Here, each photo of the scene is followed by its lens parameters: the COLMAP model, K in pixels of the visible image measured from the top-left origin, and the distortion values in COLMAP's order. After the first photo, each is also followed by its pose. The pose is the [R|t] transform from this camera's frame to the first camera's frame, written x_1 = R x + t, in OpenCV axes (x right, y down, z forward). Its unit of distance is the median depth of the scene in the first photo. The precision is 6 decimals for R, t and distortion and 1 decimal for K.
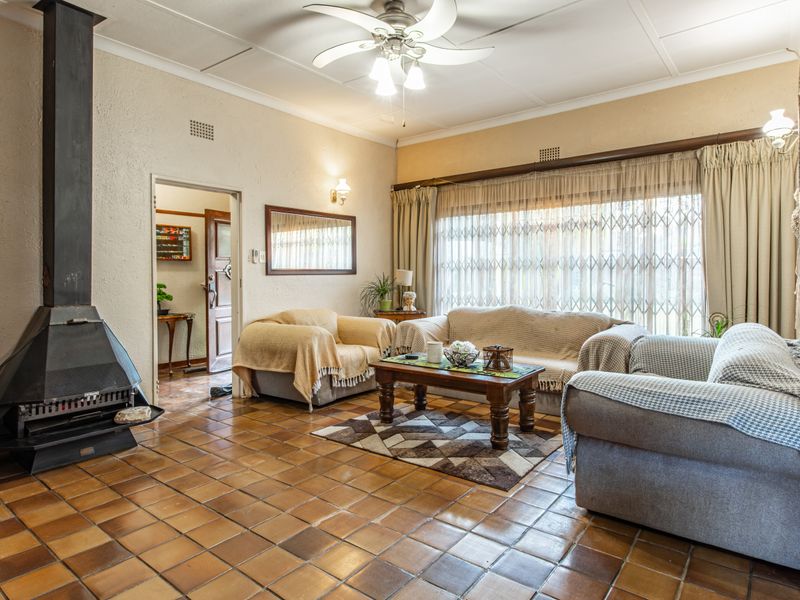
lens RADIAL K [[471.7, 0, 403.8], [0, 471.7, 319.5], [0, 0, 1]] dist [-0.002214, -0.000900]
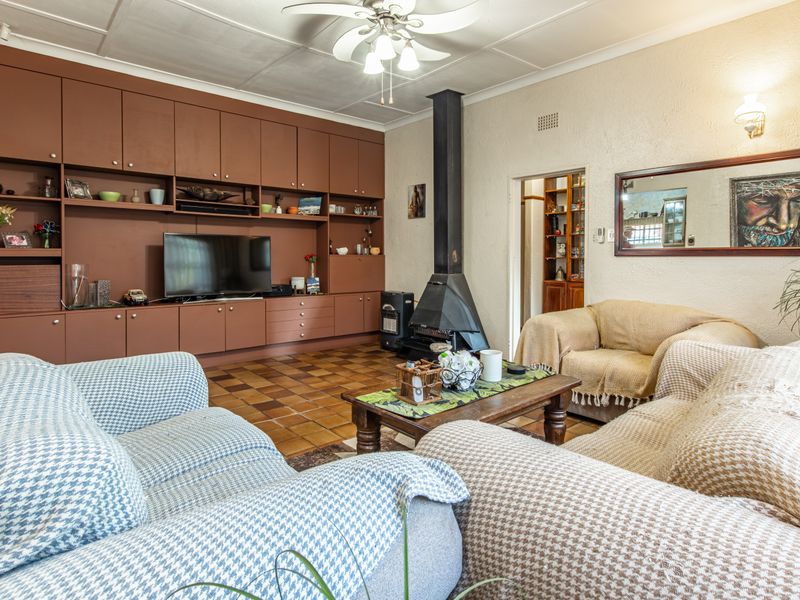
lens RADIAL K [[432.8, 0, 397.2], [0, 432.8, 303.3], [0, 0, 1]] dist [0.000959, 0.000424]
pose [[-0.188327, 0.117157, -0.975093, 0.792924], [-0.089420, 0.986690, 0.135820, -0.114261], [0.978027, 0.112772, -0.175344, 1.067692]]
